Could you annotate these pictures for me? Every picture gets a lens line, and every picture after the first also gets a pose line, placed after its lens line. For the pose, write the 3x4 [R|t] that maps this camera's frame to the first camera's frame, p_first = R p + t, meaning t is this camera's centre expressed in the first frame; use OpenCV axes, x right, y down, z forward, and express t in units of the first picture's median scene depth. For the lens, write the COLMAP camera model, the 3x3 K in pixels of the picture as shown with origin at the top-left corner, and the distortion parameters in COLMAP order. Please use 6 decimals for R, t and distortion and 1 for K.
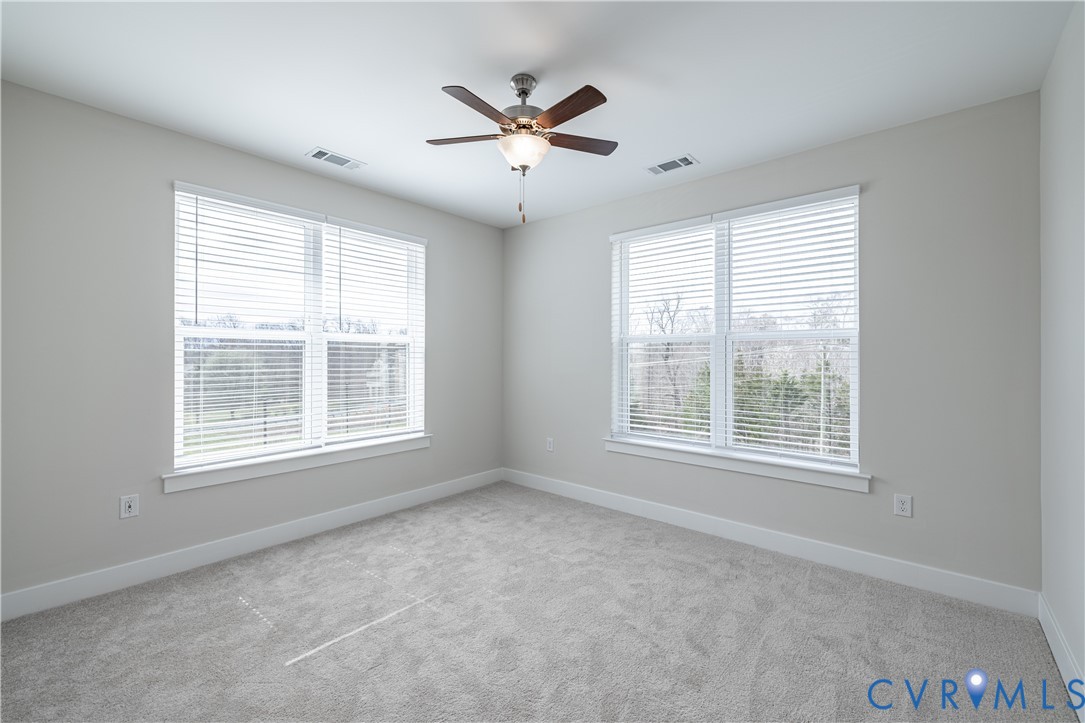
lens RADIAL K [[459.6, 0, 542.7], [0, 459.6, 359.6], [0, 0, 1]] dist [0.003886, -0.000733]
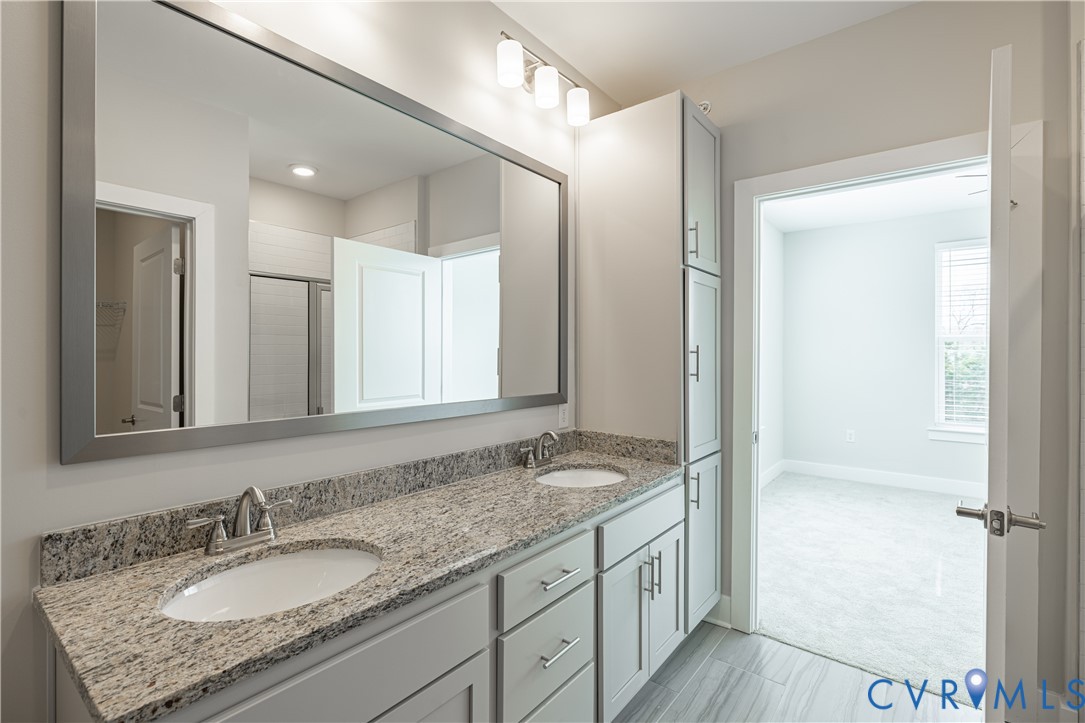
lens RADIAL K [[510.8, 0, 541.6], [0, 510.8, 358.6], [0, 0, 1]] dist [0.000379, 0.000002]
pose [[0.998996, 0.002571, 0.044733, -0.956661], [-0.002678, 0.999994, 0.002336, 0.004186], [-0.044727, -0.002453, 0.998996, -0.197712]]
